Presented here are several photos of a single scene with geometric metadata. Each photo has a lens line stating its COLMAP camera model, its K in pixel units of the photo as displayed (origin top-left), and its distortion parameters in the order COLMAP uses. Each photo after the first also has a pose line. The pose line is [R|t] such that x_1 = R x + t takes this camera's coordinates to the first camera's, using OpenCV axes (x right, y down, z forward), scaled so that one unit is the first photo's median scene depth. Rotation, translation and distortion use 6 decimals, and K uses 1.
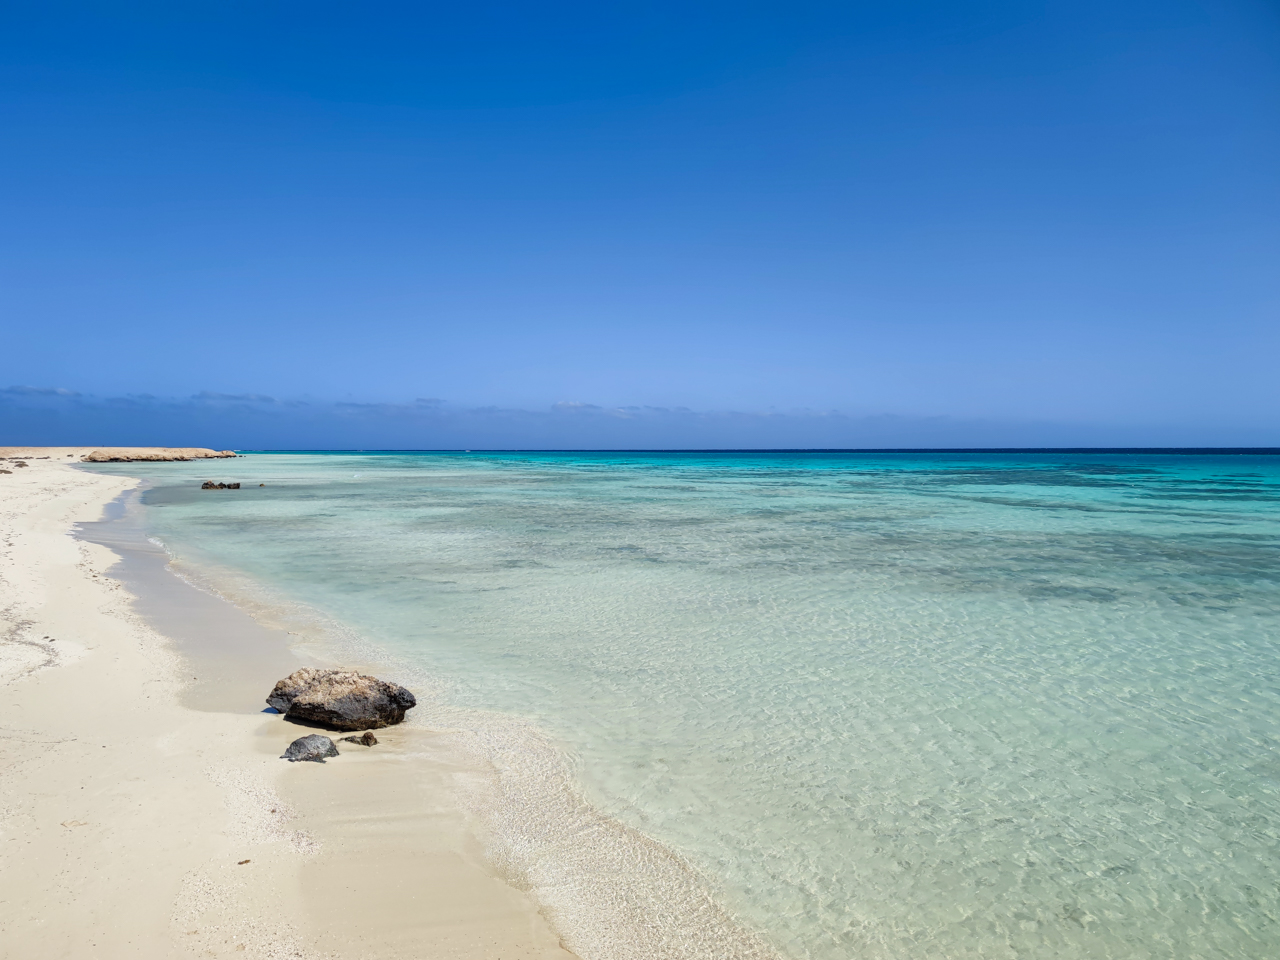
lens RADIAL K [[952.5, 0, 640.0], [0, 952.5, 480.0], [0, 0, 1]] dist [0.095335, -0.116958]
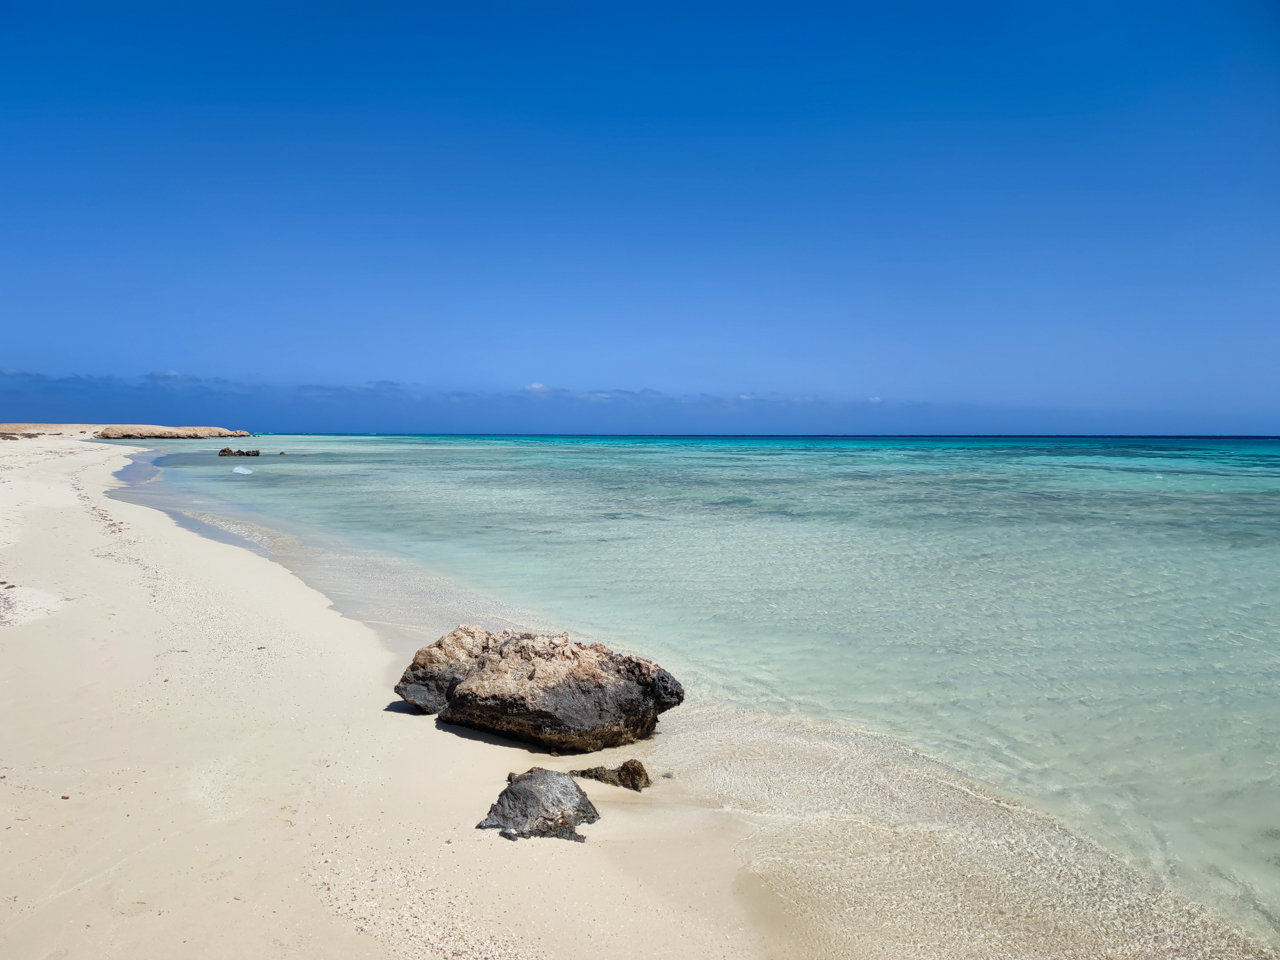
lens RADIAL K [[952.5, 0, 640.0], [0, 952.5, 480.0], [0, 0, 1]] dist [0.095335, -0.116958]
pose [[0.999930, 0.004743, -0.010884, -0.251106], [-0.004564, 0.999854, 0.016450, 0.107941], [0.010961, -0.016399, 0.999805, 0.490870]]
